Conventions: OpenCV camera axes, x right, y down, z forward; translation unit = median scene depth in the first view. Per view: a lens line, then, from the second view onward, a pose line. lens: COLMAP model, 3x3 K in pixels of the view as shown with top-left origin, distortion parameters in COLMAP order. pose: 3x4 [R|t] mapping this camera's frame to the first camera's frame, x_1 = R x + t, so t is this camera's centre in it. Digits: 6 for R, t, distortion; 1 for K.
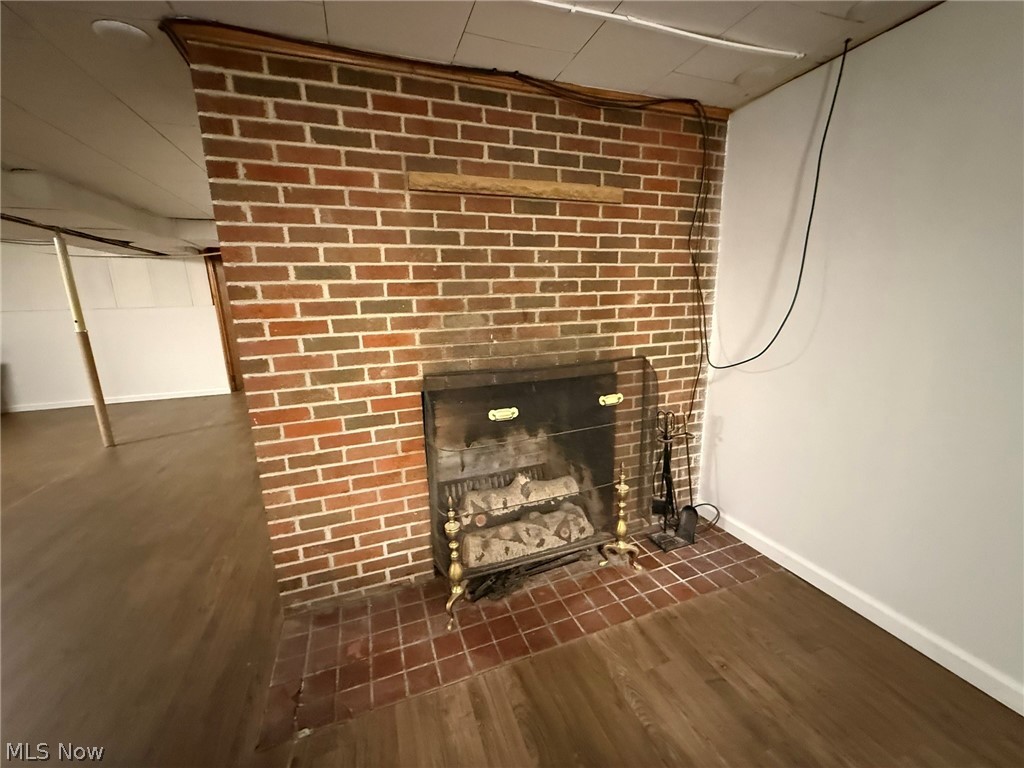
lens RADIAL K [[405.9, 0, 509.8], [0, 405.9, 382.9], [0, 0, 1]] dist [-0.000396, 0.000166]
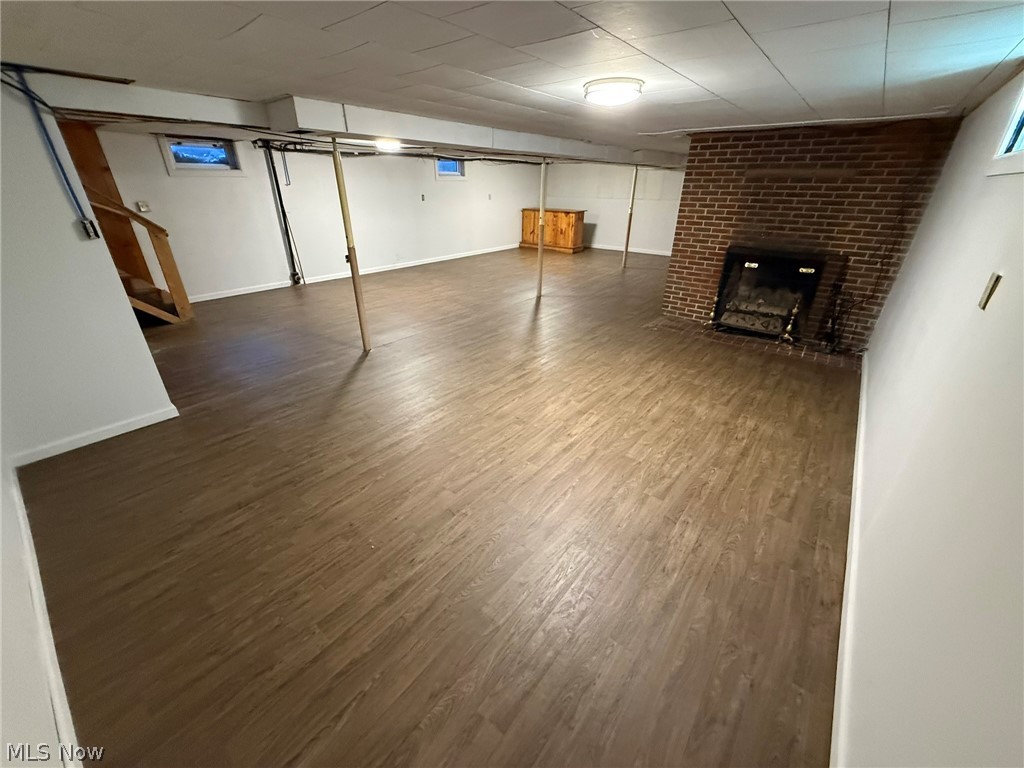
lens RADIAL K [[405.9, 0, 509.9], [0, 405.9, 382.2], [0, 0, 1]] dist [-0.000396, 0.000166]
pose [[0.511095, 0.397997, -0.761827, 1.418042], [-0.206436, 0.917232, 0.340690, 0.189523], [0.834366, -0.016856, 0.550953, -1.694535]]
